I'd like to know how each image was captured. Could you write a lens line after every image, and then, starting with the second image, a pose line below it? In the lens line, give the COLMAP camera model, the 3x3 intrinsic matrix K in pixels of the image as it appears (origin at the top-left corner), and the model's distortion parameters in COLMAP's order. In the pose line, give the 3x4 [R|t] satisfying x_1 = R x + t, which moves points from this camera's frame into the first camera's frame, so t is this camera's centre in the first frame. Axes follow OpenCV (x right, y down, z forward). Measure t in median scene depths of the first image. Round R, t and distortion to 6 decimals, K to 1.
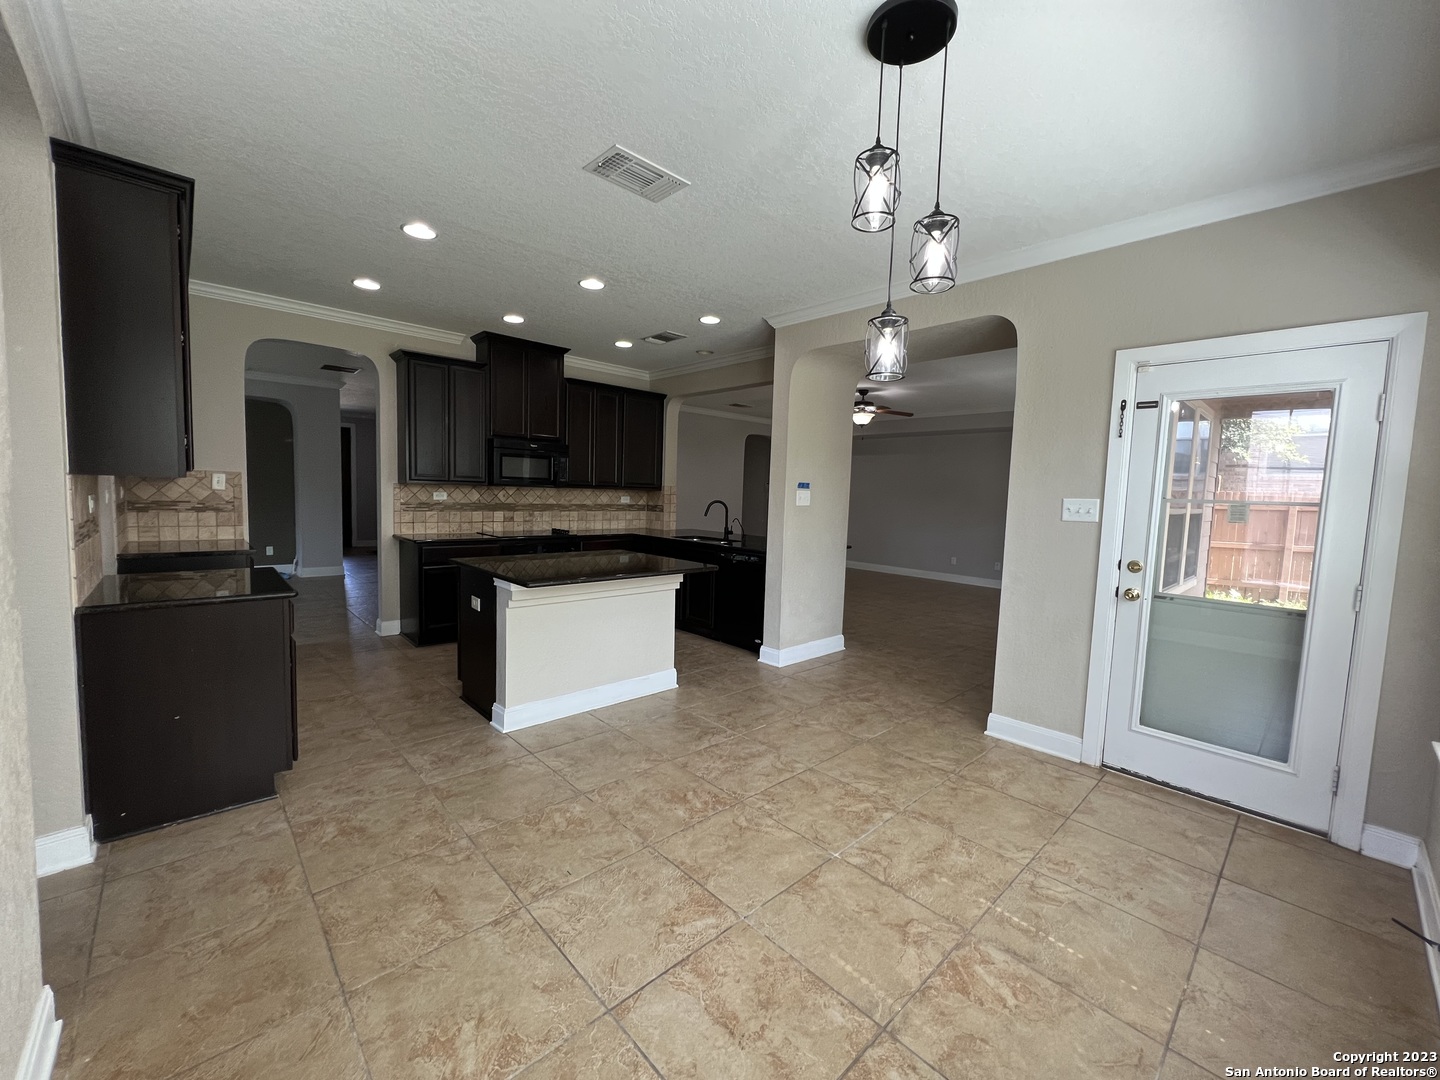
lens RADIAL K [[576.7, 0, 719.1], [0, 576.7, 537.8], [0, 0, 1]] dist [-0.001090, 0.000782]
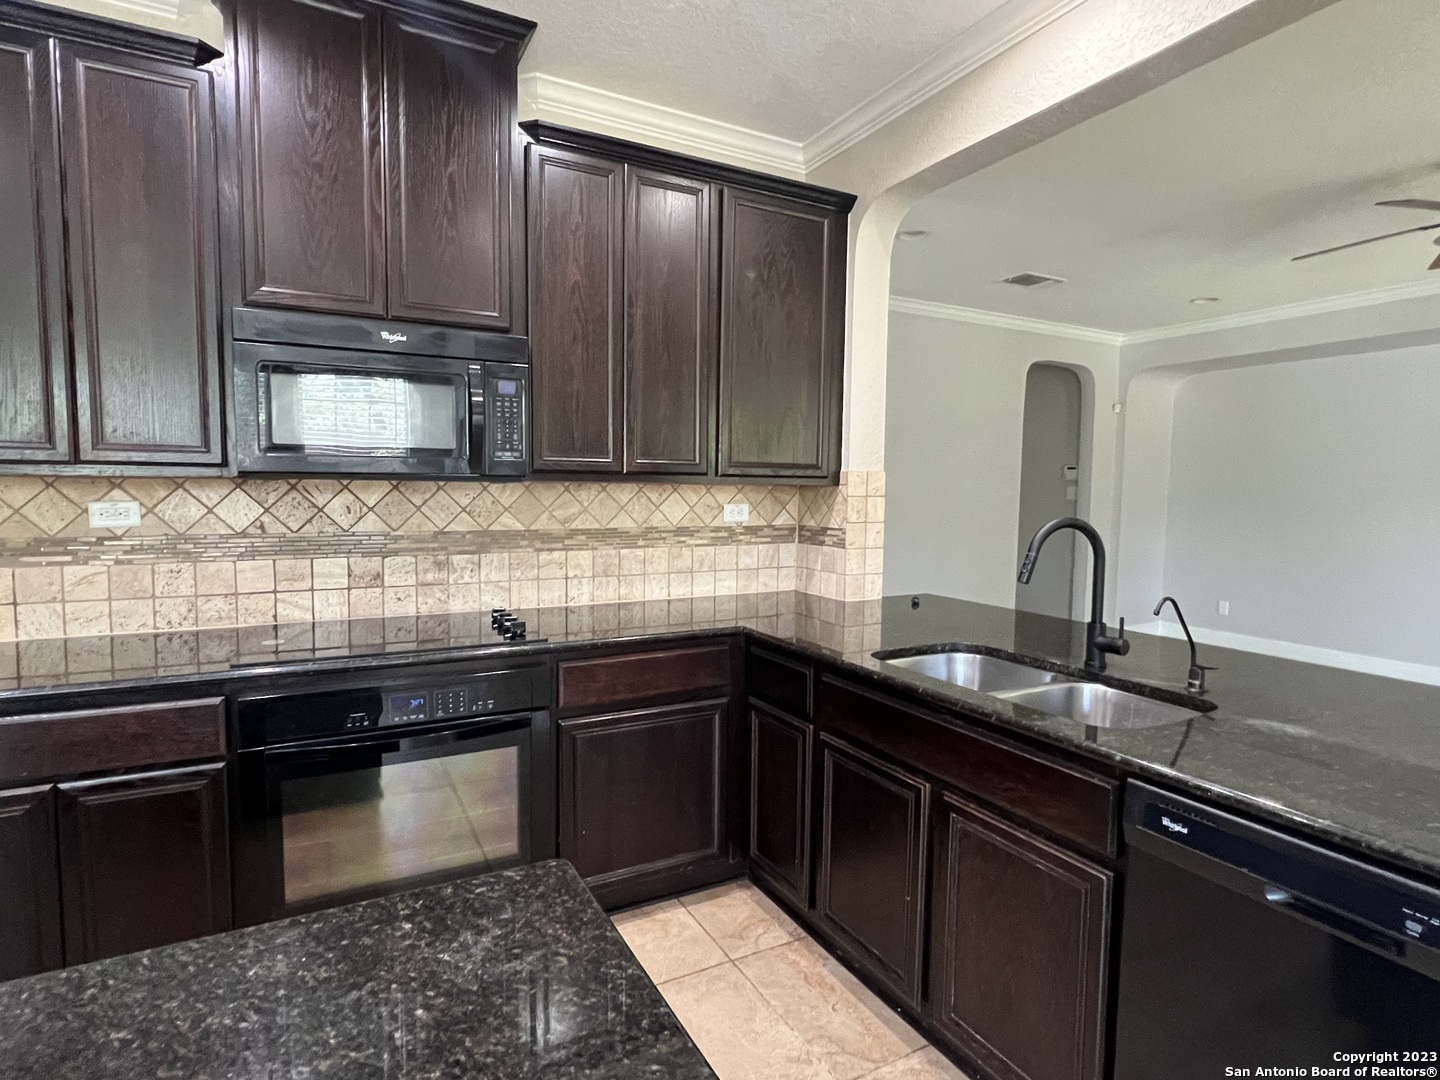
lens RADIAL K [[762.3, 0, 725.9], [0, 762.3, 546.8], [0, 0, 1]] dist [-0.004035, -0.000164]
pose [[0.967735, -0.007064, -0.251873, -0.054045], [0.003451, 0.999885, -0.014783, -0.040254], [0.251948, 0.013437, 0.967647, 0.574504]]
